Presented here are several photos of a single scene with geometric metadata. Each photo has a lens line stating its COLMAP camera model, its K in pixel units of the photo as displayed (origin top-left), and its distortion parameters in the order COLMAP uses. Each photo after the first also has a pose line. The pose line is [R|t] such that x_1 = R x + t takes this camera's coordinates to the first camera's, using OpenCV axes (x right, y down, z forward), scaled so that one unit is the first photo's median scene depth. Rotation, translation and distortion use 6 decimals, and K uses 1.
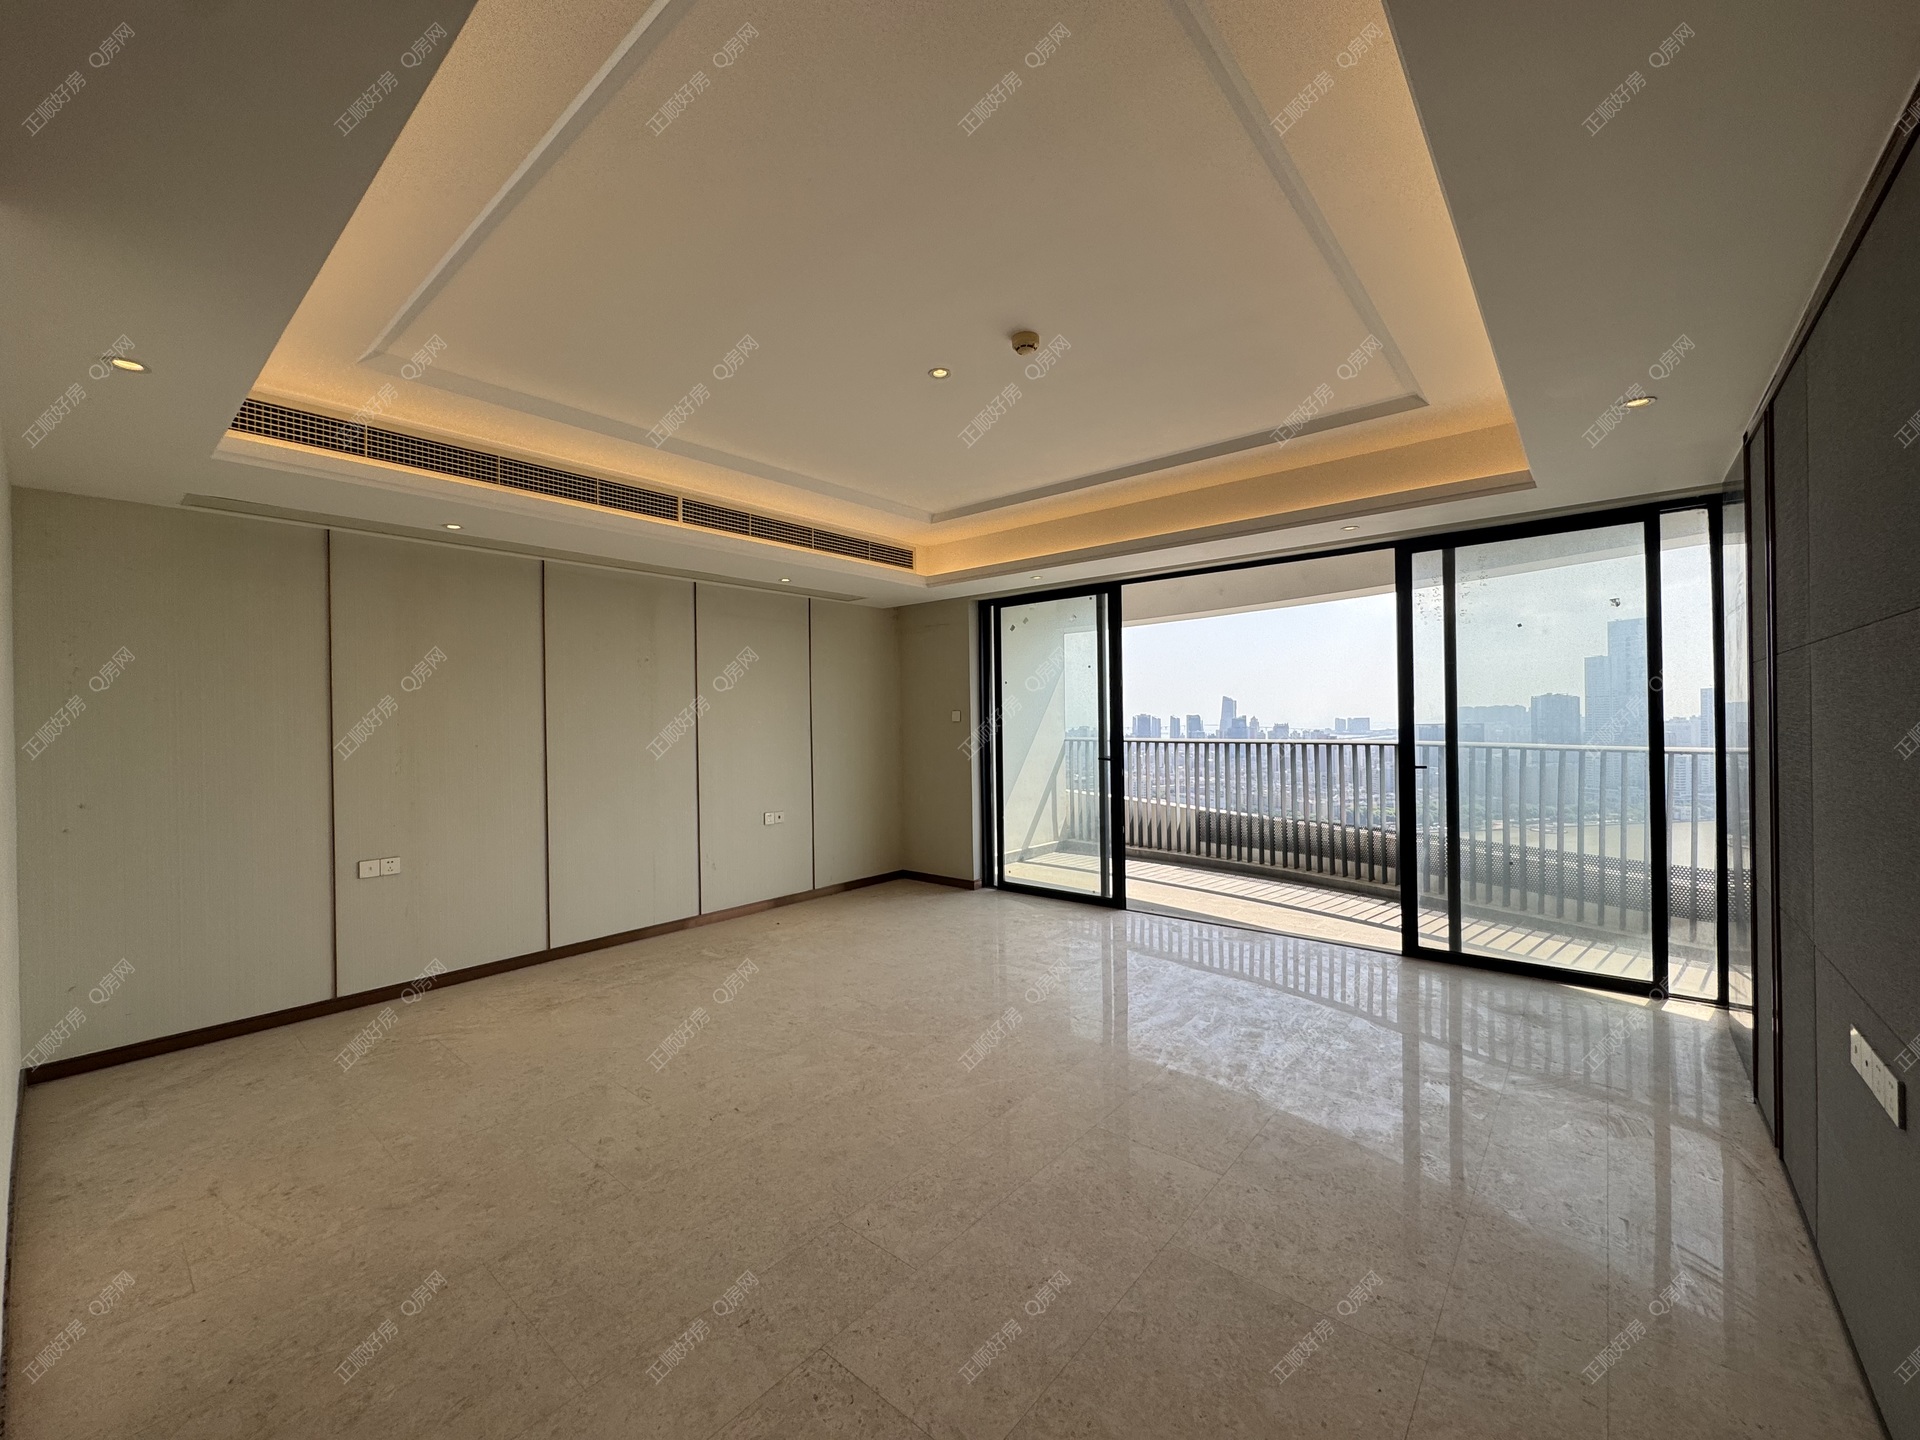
lens RADIAL K [[735.0, 0, 960.0], [0, 735.0, 720.0], [0, 0, 1]] dist [0.000349, 0.000007]
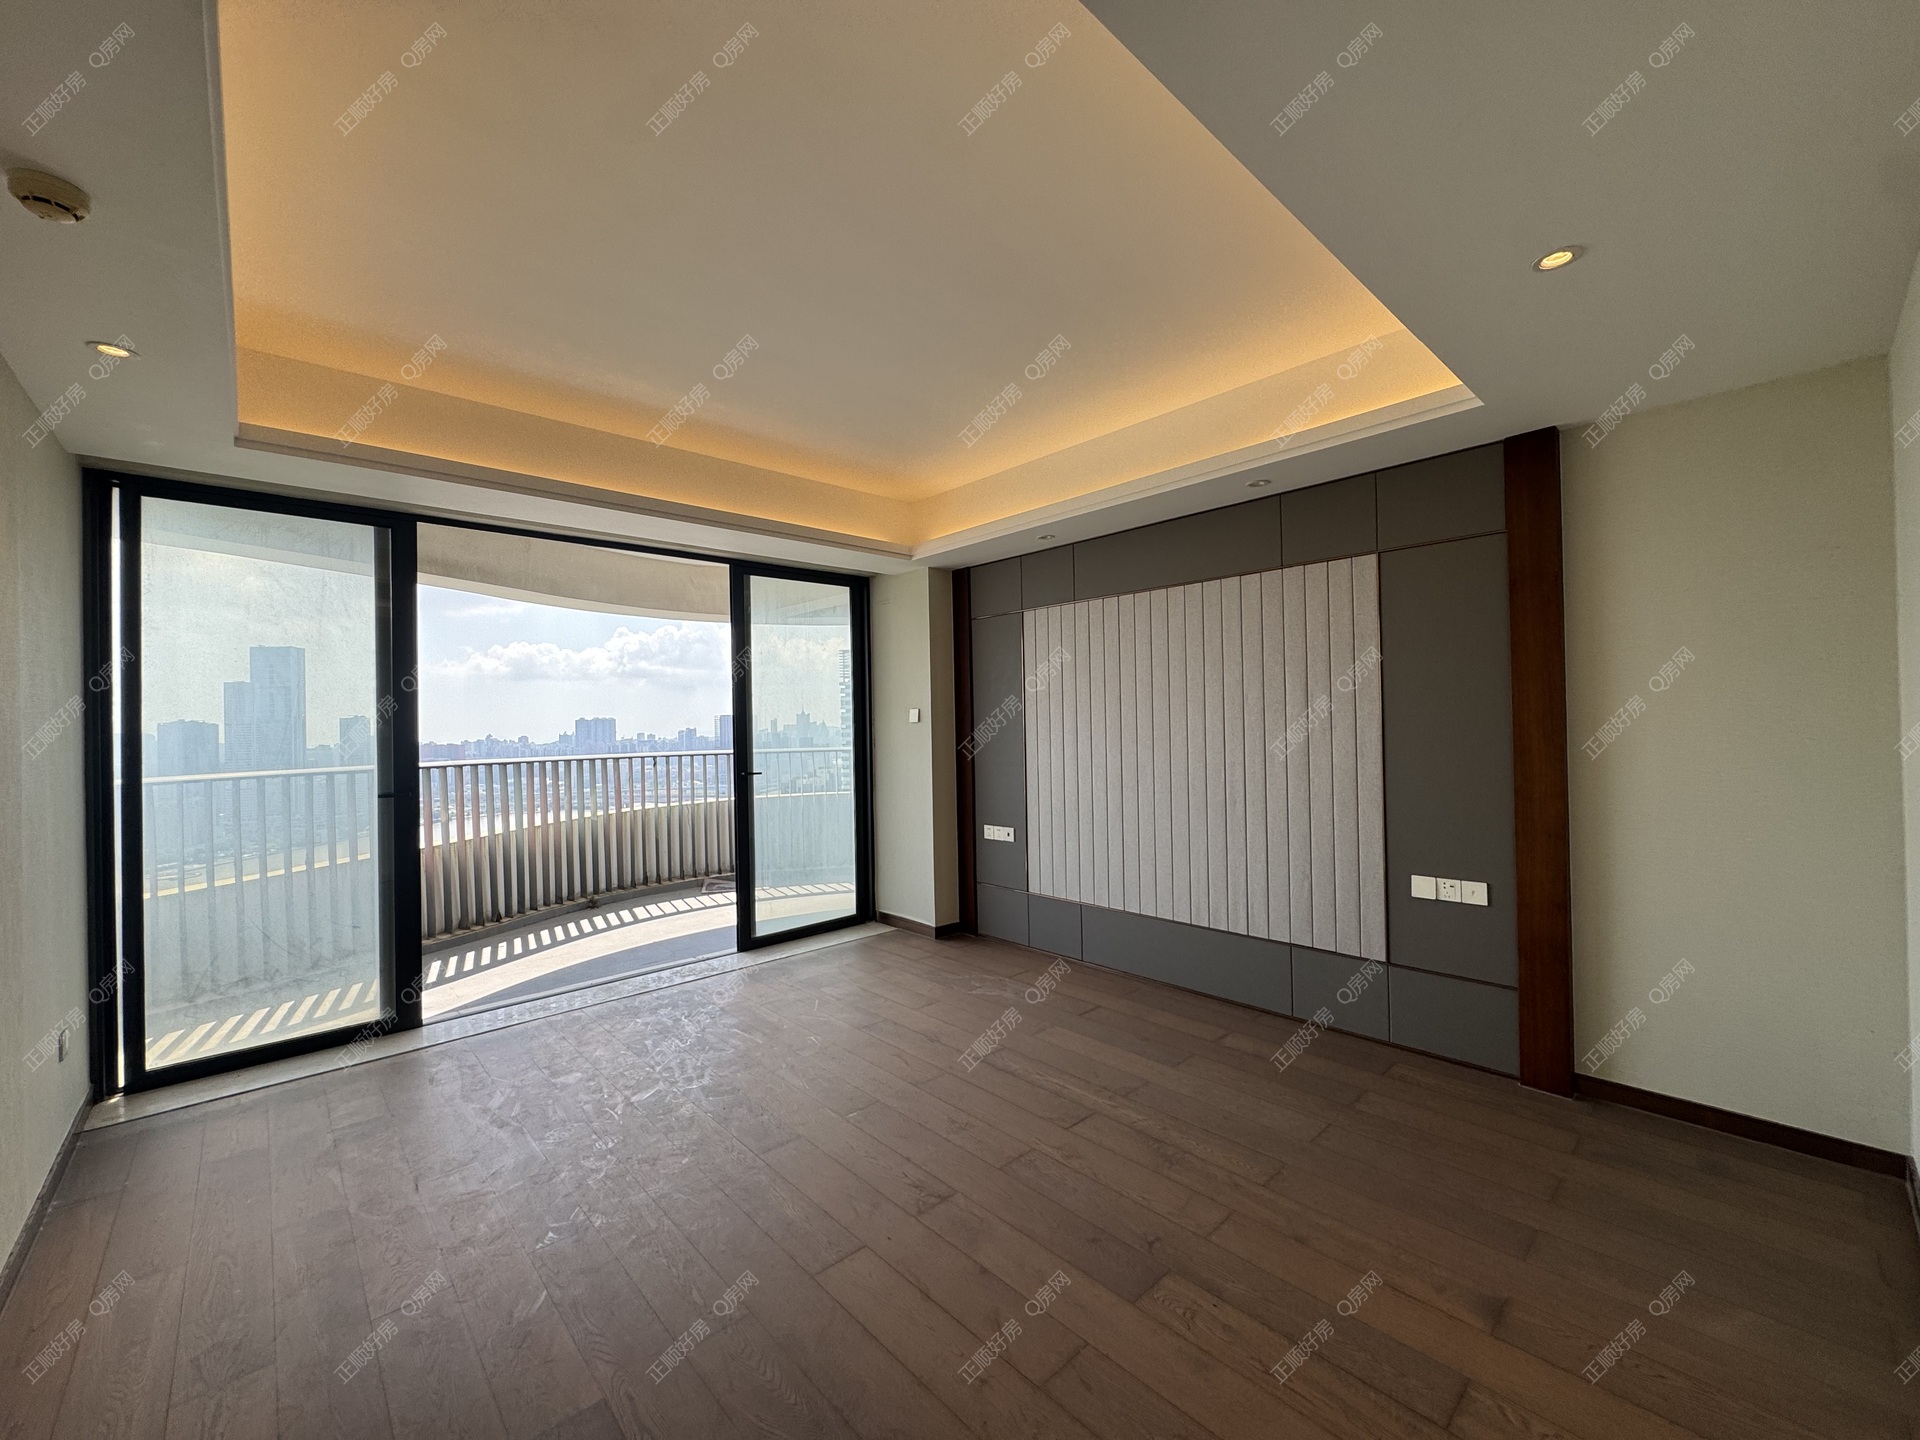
lens RADIAL K [[735.0, 0, 960.0], [0, 735.0, 720.0], [0, 0, 1]] dist [0.000349, 0.000007]
pose [[0.080244, -0.002605, 0.996772, -0.365111], [0.038487, 0.999259, -0.000487, 0.003623], [-0.996032, 0.038402, 0.080285, 0.493413]]
